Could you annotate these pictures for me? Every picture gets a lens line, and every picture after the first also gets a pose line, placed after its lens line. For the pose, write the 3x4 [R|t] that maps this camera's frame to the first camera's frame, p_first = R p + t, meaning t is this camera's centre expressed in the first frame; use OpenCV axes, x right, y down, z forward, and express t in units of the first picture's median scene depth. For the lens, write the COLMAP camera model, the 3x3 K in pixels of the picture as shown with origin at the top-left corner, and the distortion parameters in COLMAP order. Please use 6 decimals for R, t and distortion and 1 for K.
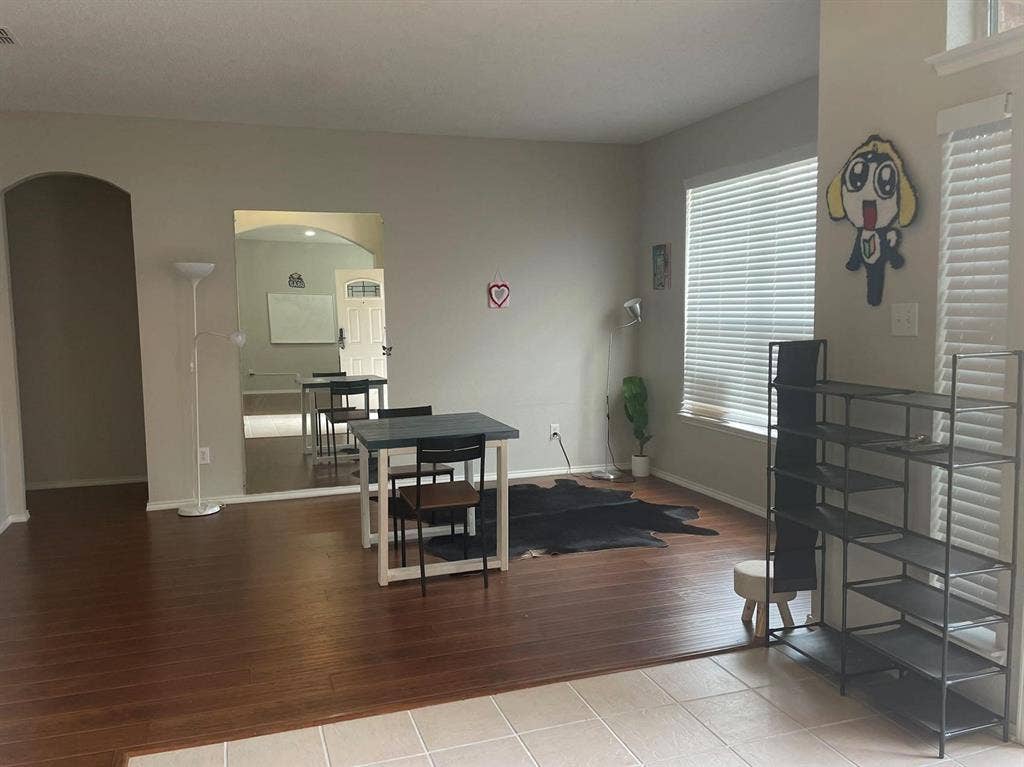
lens RADIAL K [[821.5, 0, 495.3], [0, 821.5, 384.0], [0, 0, 1]] dist [0.075137, -0.102298]
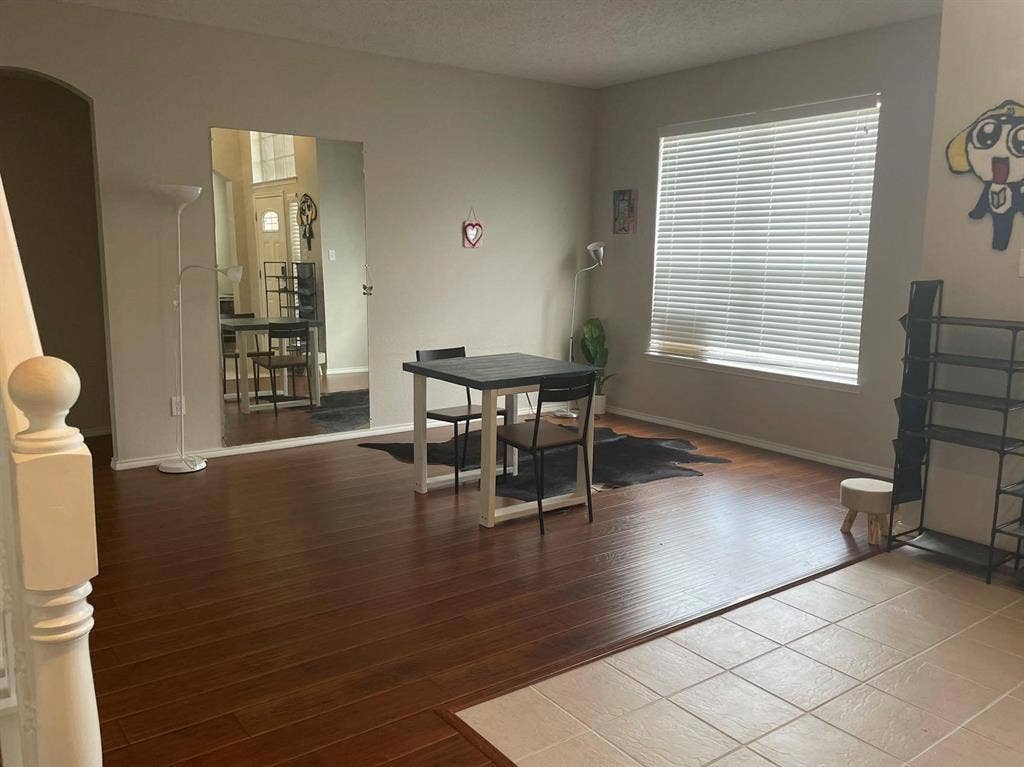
lens RADIAL K [[821.5, 0, 495.3], [0, 821.5, 384.0], [0, 0, 1]] dist [0.075137, -0.102298]
pose [[0.955484, -0.023183, 0.294129, -0.330548], [0.004188, 0.997873, 0.065049, 0.007430], [-0.295012, -0.060922, 0.953549, 0.056617]]
